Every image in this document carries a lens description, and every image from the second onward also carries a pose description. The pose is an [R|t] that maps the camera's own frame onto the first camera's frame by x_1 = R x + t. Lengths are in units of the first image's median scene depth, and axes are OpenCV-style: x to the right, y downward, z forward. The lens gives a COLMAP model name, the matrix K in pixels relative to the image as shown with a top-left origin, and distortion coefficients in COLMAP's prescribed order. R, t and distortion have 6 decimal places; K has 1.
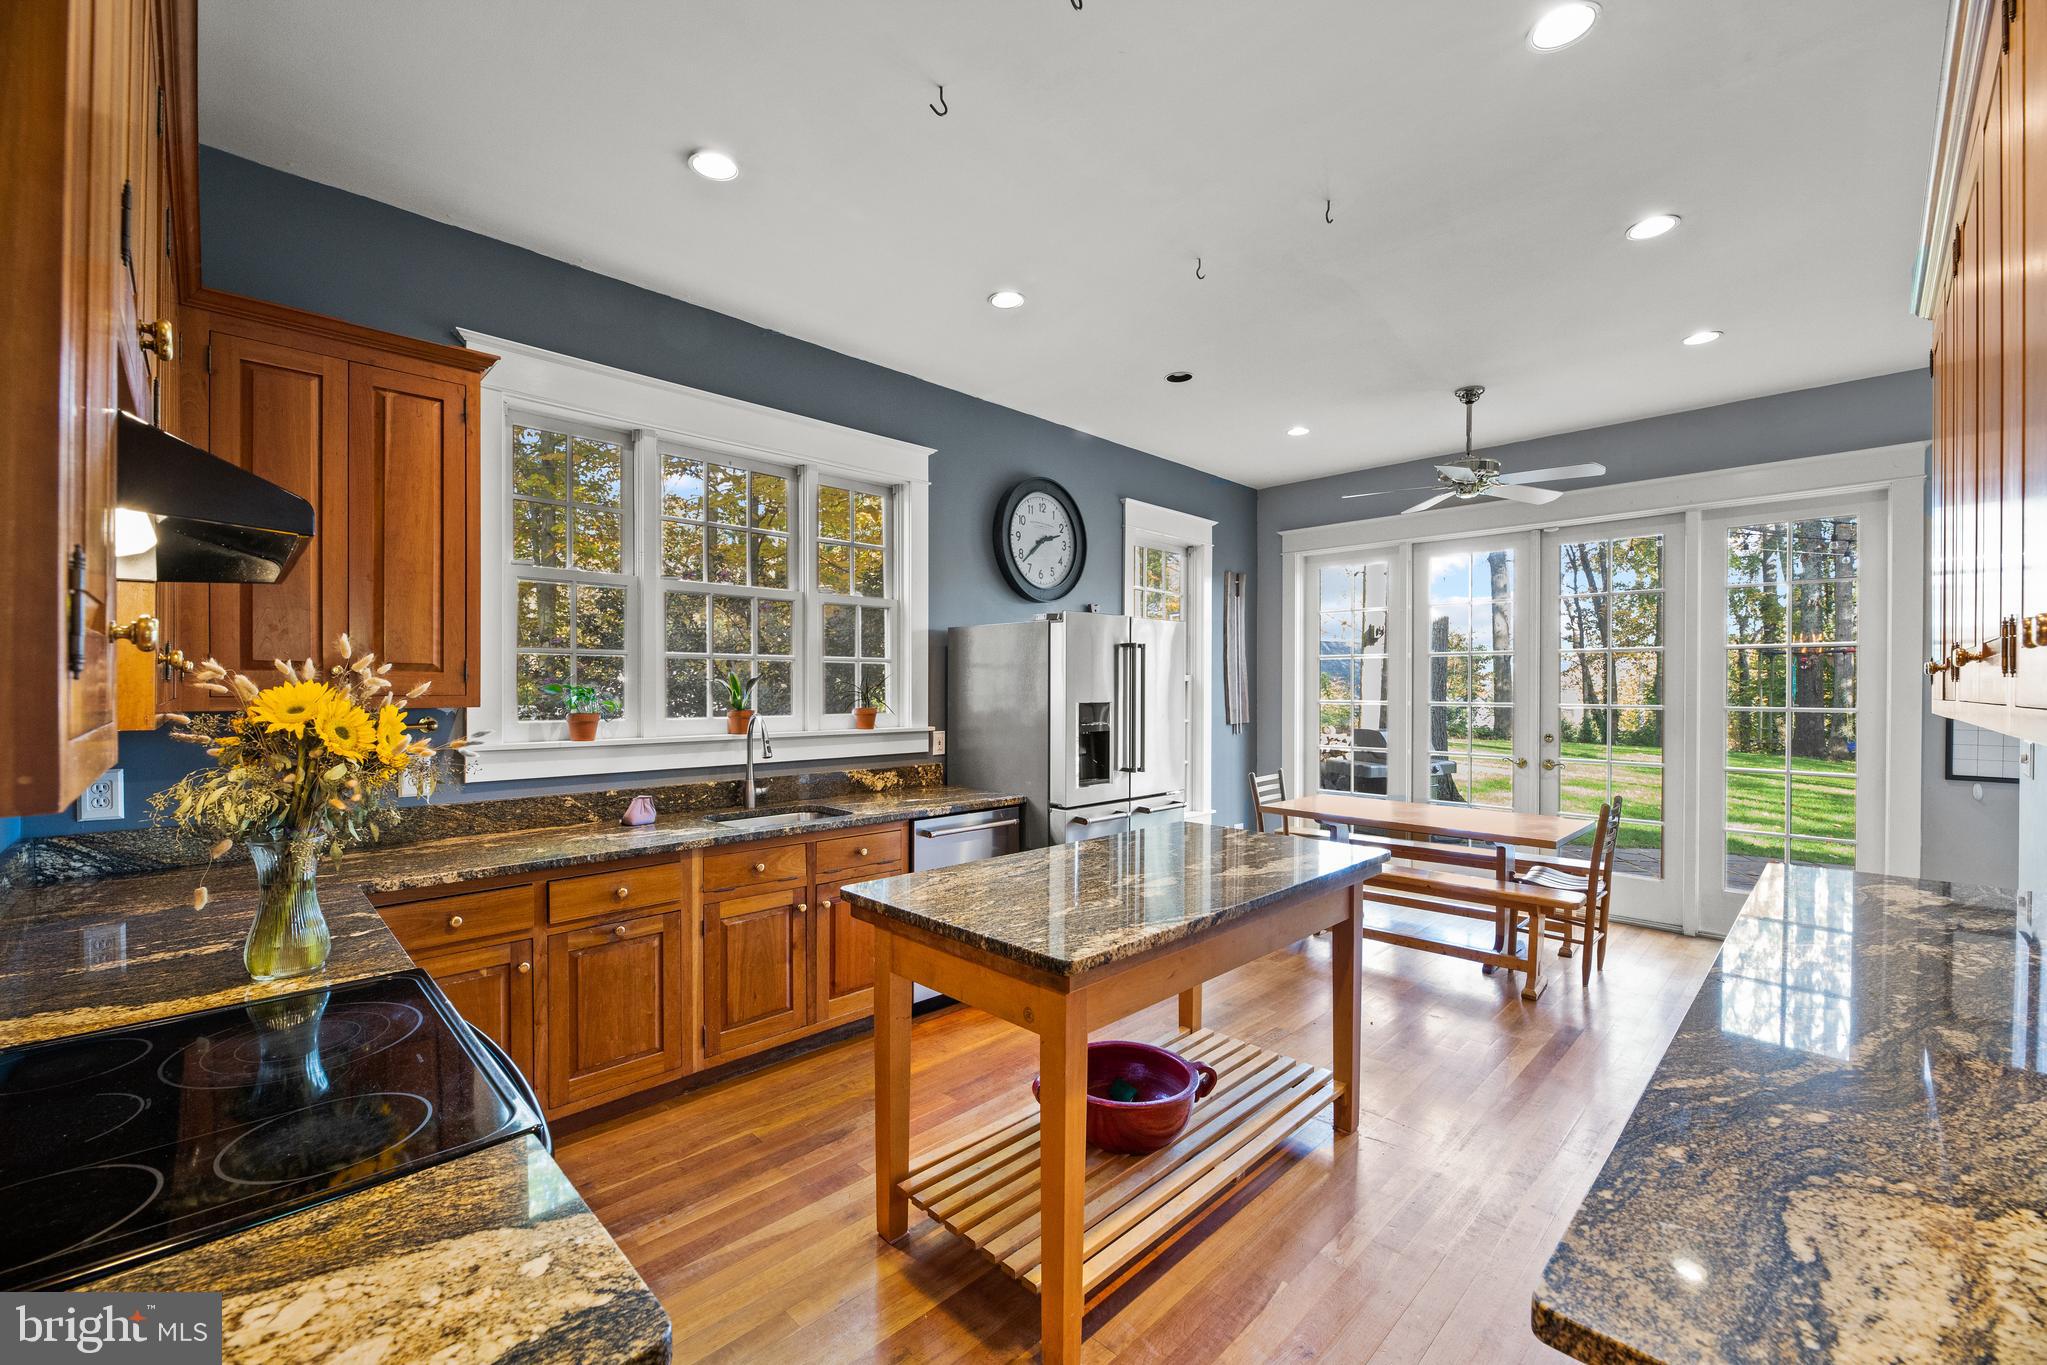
lens RADIAL K [[828.0, 0, 1019.4], [0, 828.0, 693.2], [0, 0, 1]] dist [-0.000436, -0.000017]
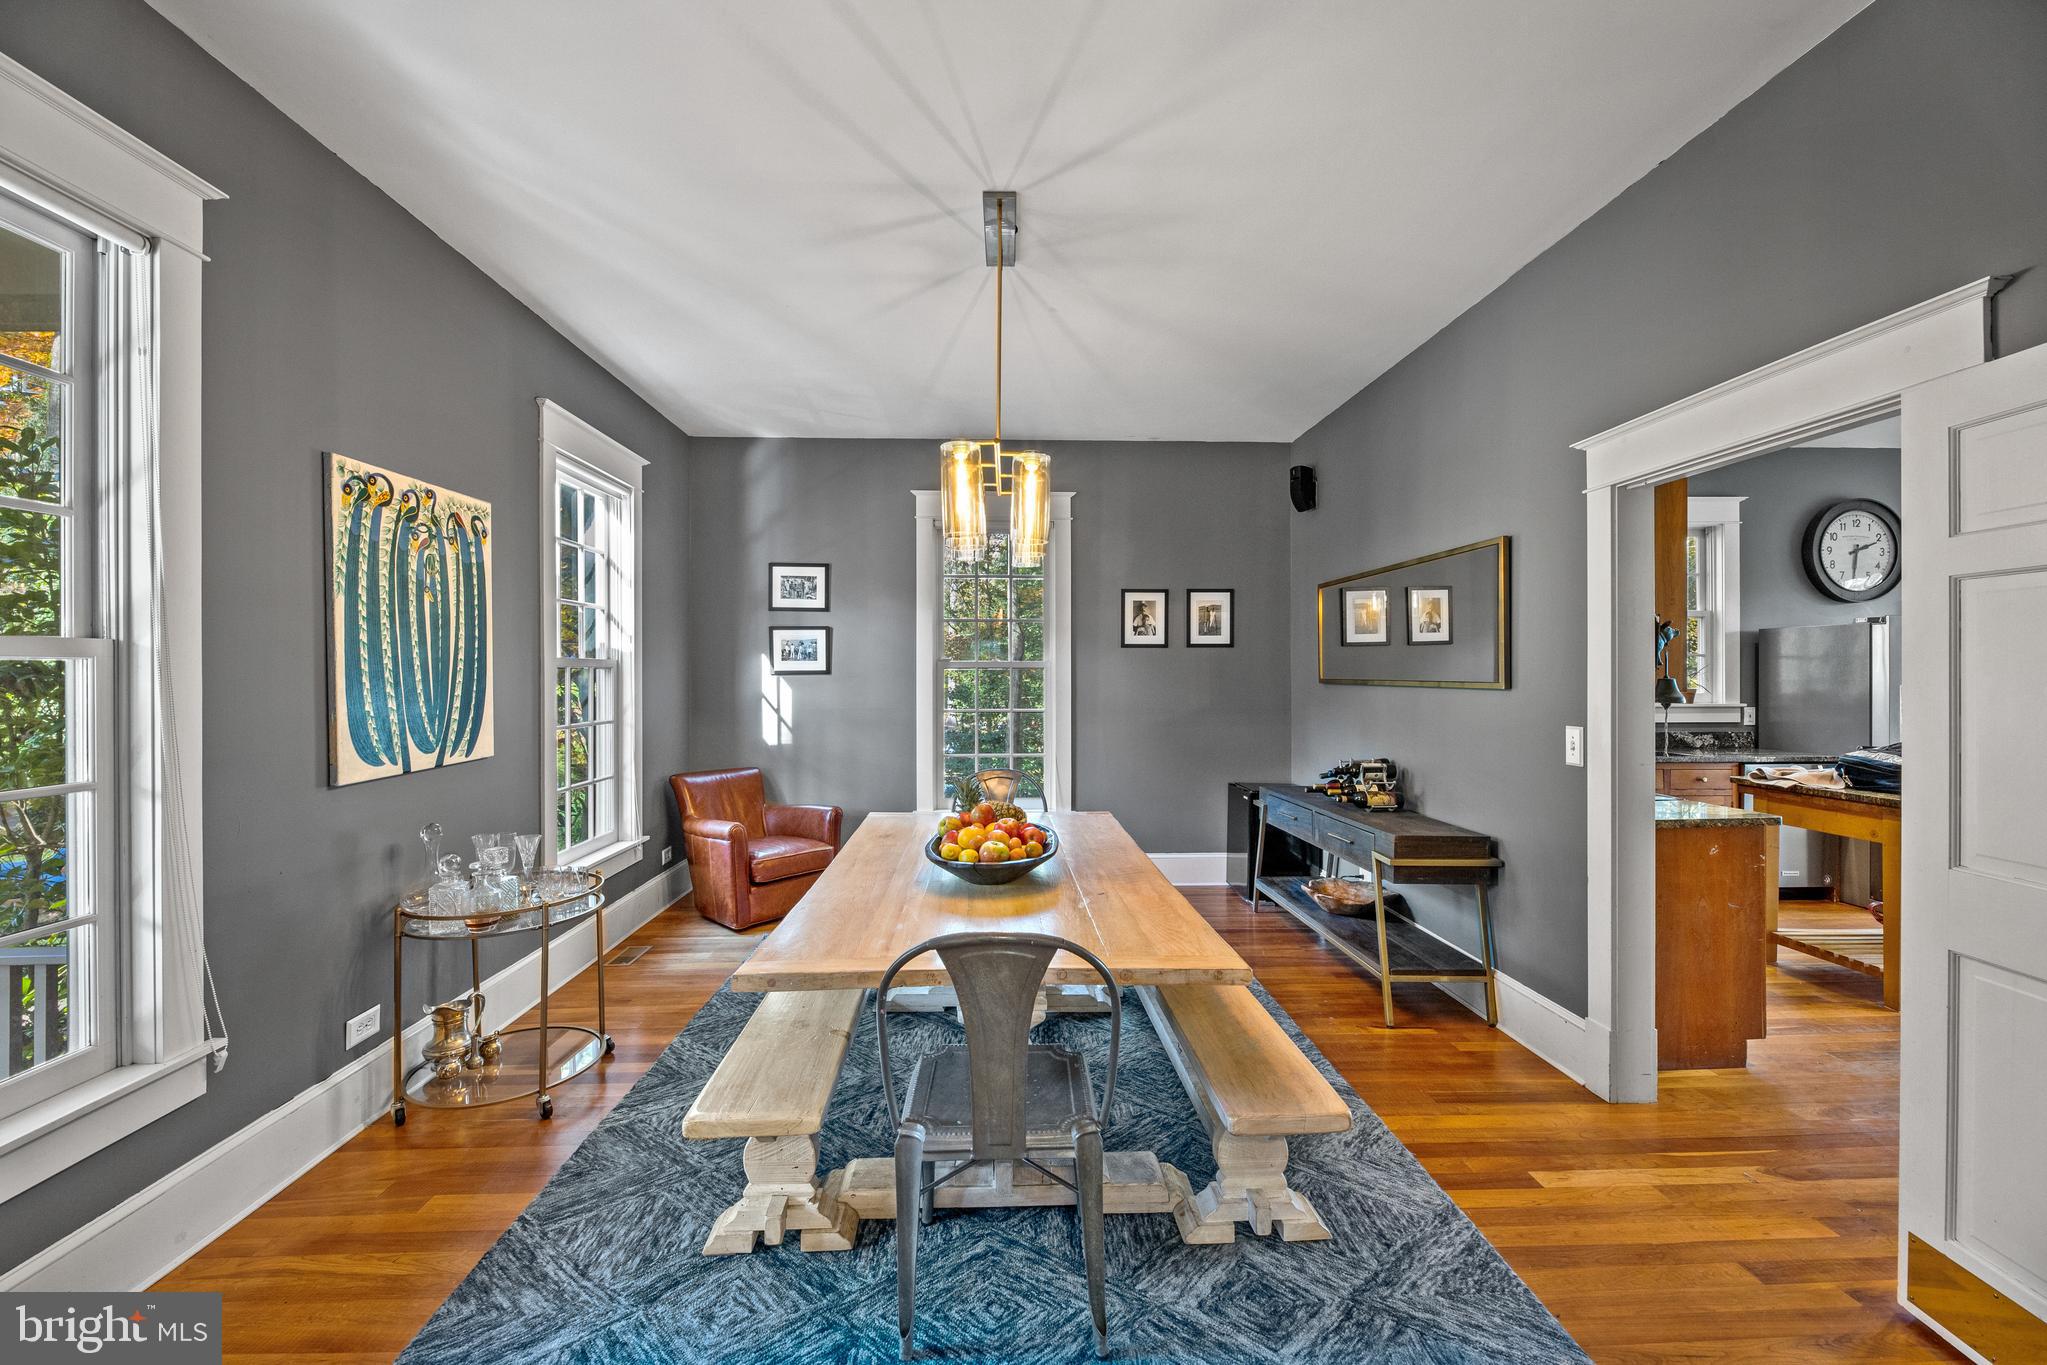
lens RADIAL K [[826.3, 0, 1015.2], [0, 826.3, 673.4], [0, 0, 1]] dist [-0.002985, -0.002199]
pose [[0.734281, -0.004889, -0.678828, -0.061914], [0.001081, 0.999981, -0.006032, -0.001284], [0.678845, 0.003695, 0.734273, -0.718119]]
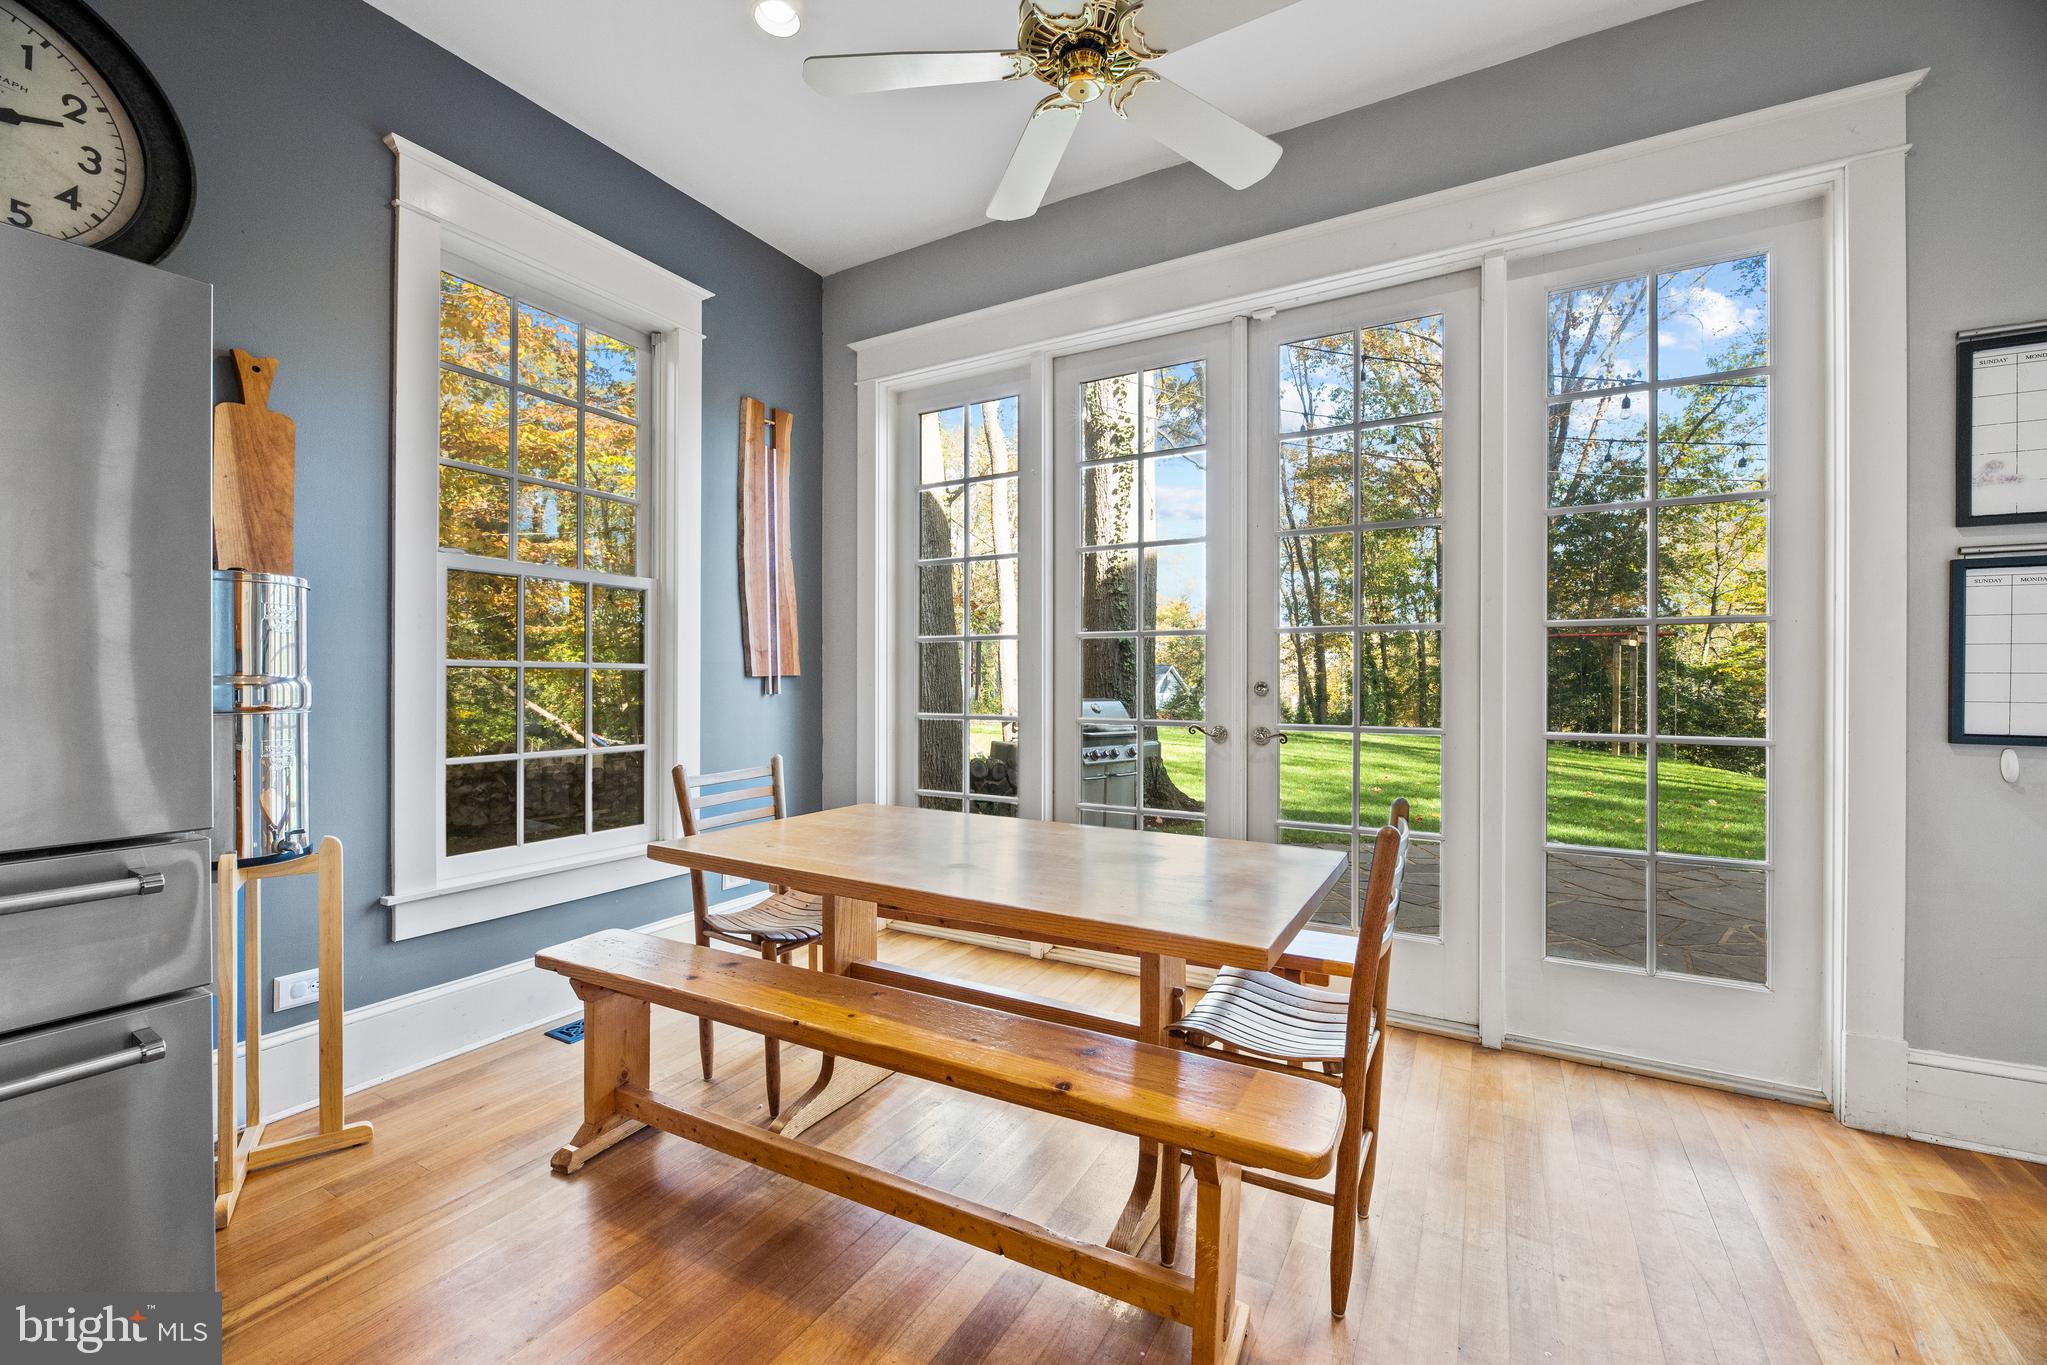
lens RADIAL K [[828.0, 0, 1026.2], [0, 828.0, 680.5], [0, 0, 1]] dist [-0.000436, -0.000017]
pose [[0.960875, -0.000477, 0.276982, 0.367886], [0.001529, 0.999992, -0.003582, 0.056212], [-0.276979, 0.003865, 0.960868, 0.563068]]
